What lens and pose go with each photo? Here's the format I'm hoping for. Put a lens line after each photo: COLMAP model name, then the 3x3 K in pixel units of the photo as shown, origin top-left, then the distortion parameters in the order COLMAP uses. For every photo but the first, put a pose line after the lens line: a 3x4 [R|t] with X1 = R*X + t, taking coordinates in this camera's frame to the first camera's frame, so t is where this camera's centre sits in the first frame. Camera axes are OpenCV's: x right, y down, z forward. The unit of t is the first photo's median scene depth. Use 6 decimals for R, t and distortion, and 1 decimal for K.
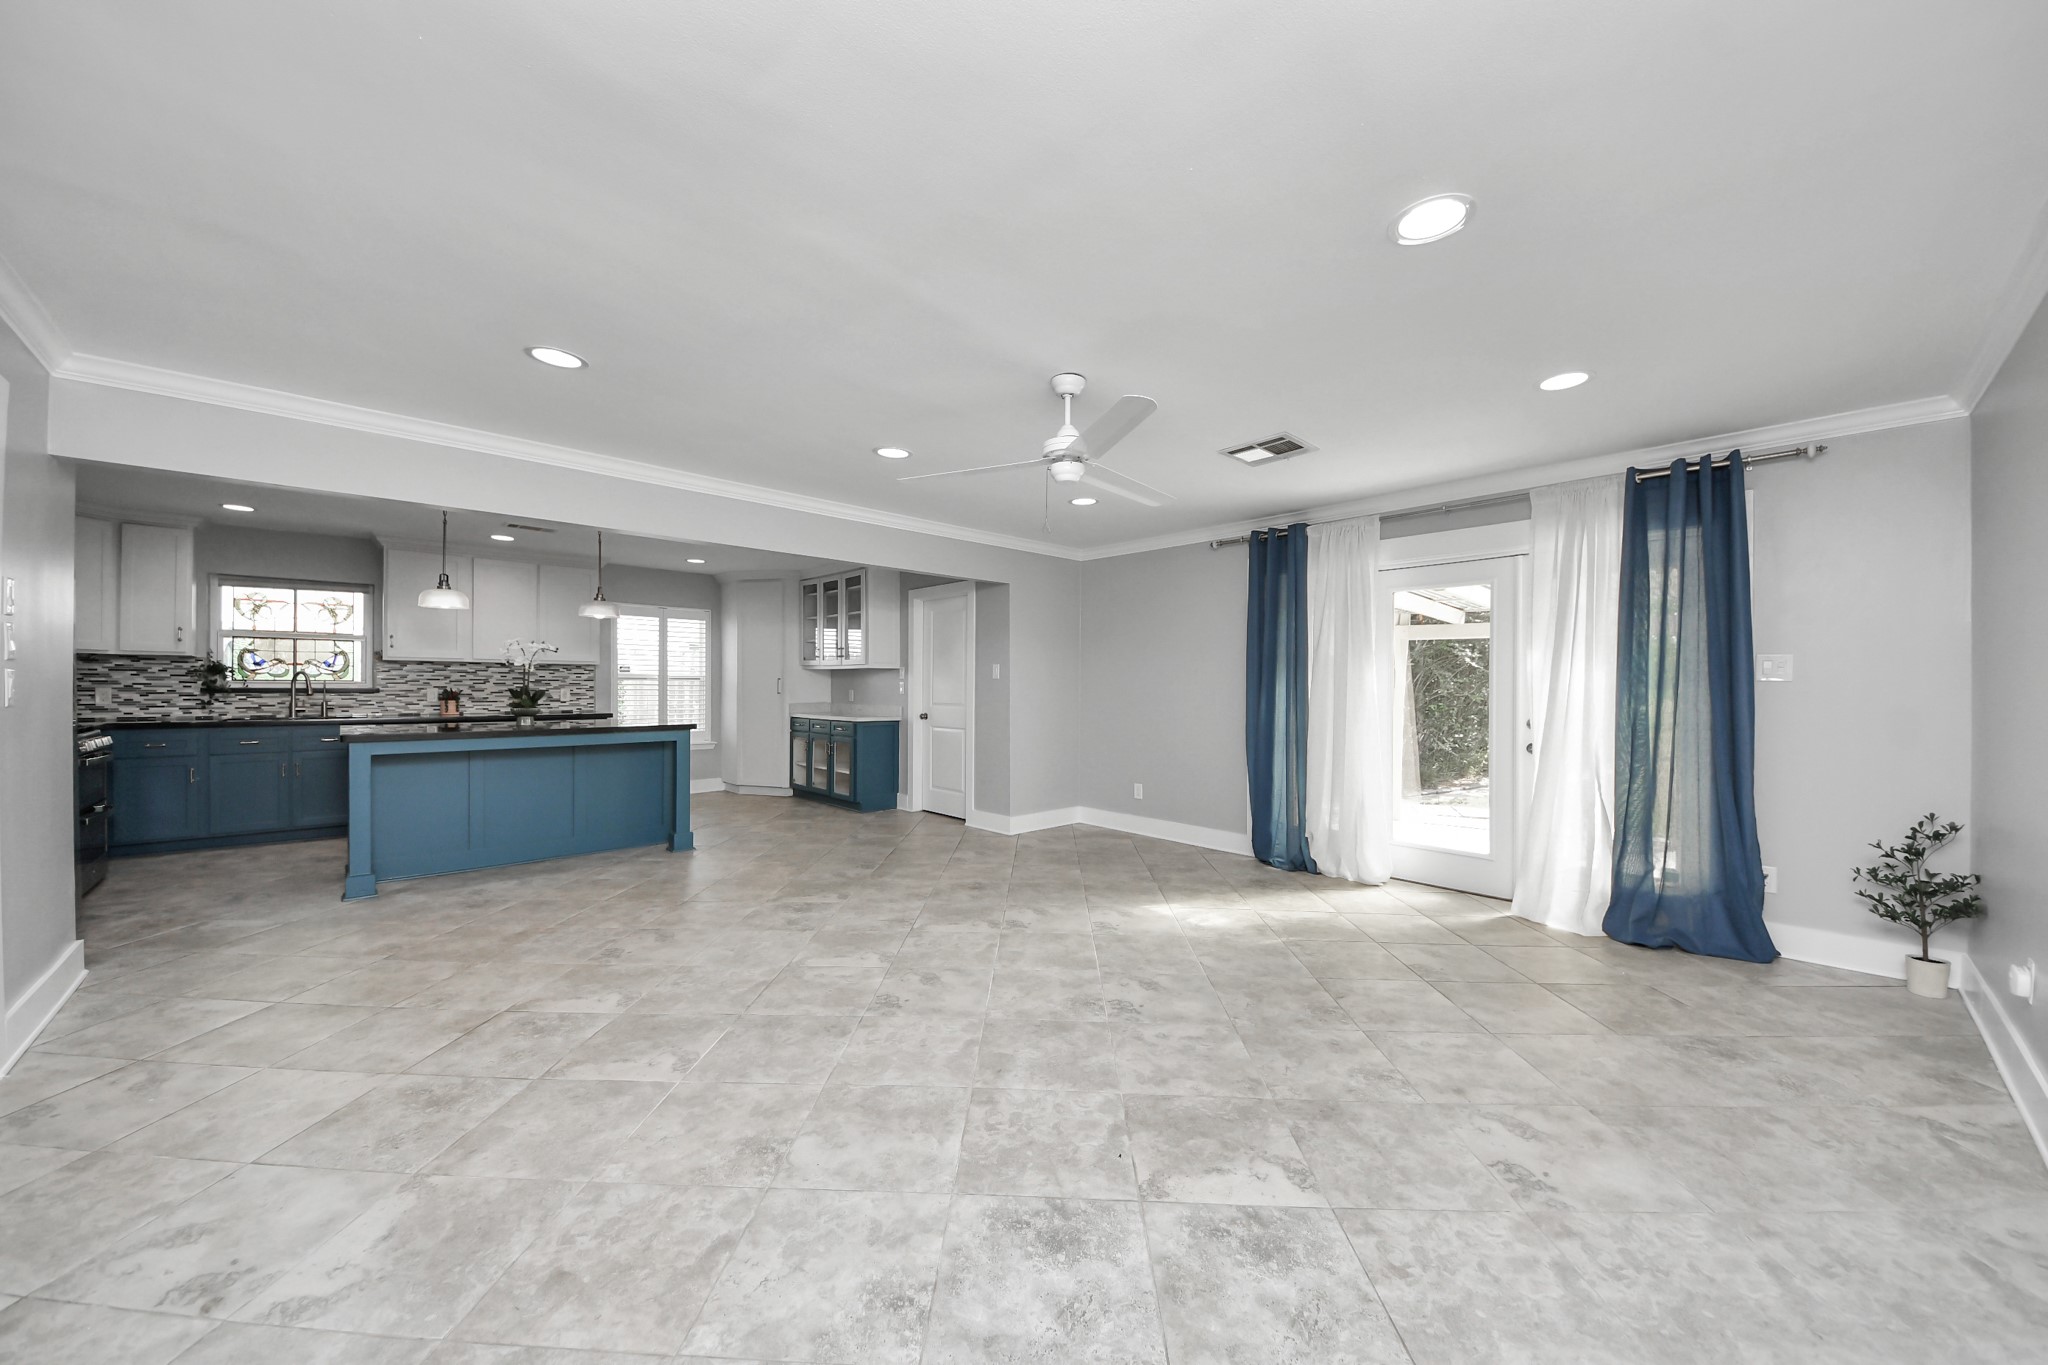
lens RADIAL K [[717.5, 0, 1026.2], [0, 717.5, 679.9], [0, 0, 1]] dist [0.028576, -0.016521]
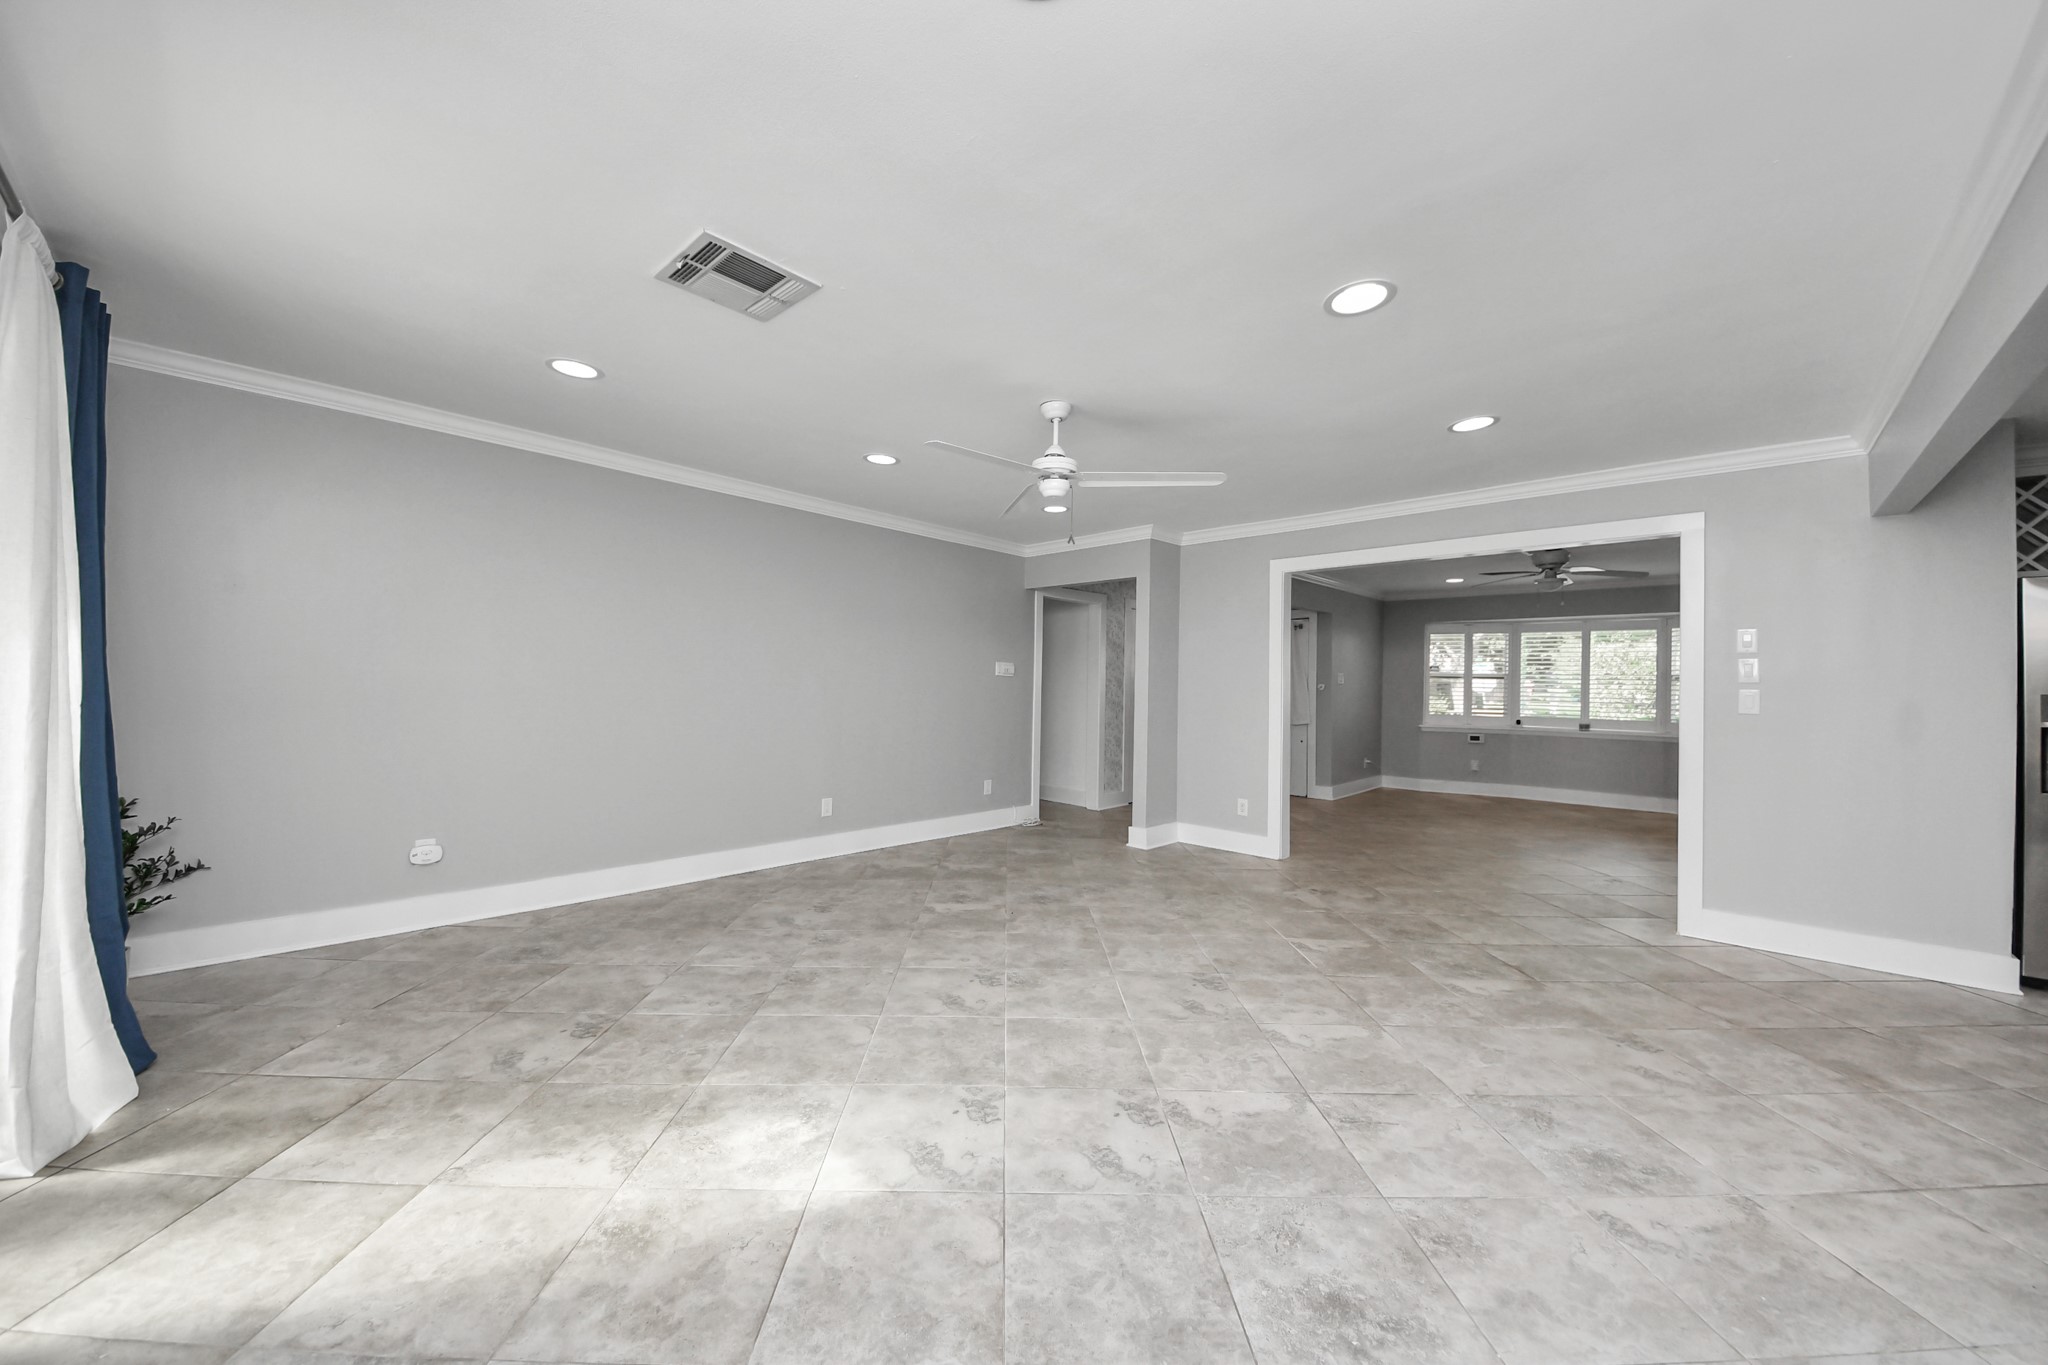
lens RADIAL K [[736.0, 0, 1028.1], [0, 736.0, 665.3], [0, 0, 1]] dist [0.049533, -0.027537]
pose [[-0.997904, -0.028992, -0.057861, 0.139950], [-0.027199, 0.999133, -0.031534, 0.019620], [0.058725, -0.029894, -0.997826, 1.916379]]
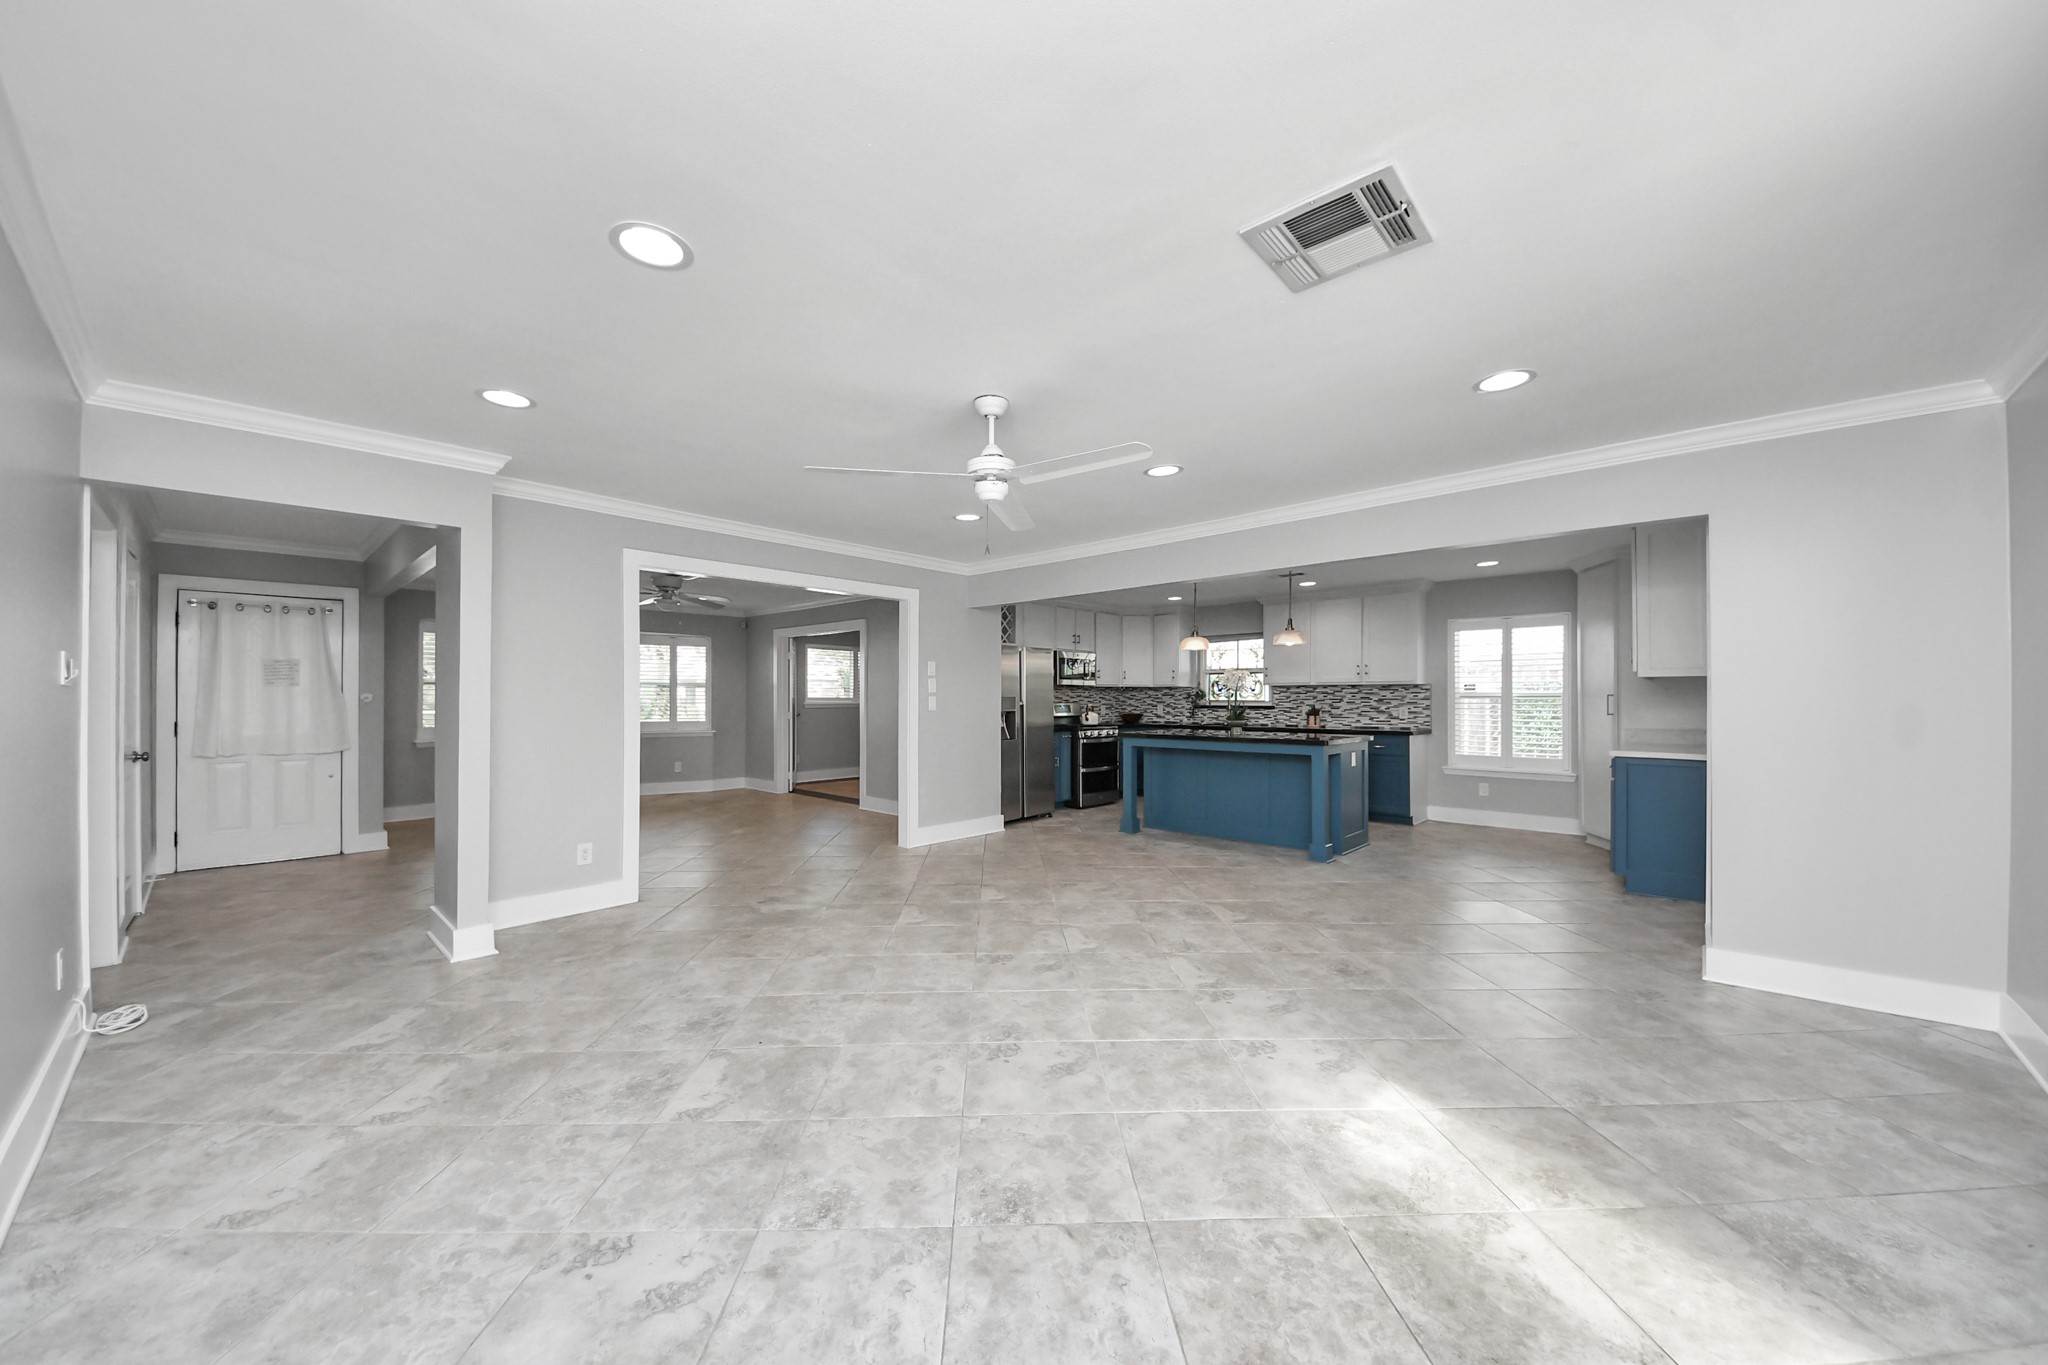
lens RADIAL K [[728.9, 0, 1018.0], [0, 728.9, 684.3], [0, 0, 1]] dist [0.033871, -0.018723]
pose [[0.069281, -0.026753, -0.997238, 0.978815], [0.004134, 0.999639, -0.026531, 0.010955], [0.997589, -0.002284, 0.069367, 0.866842]]
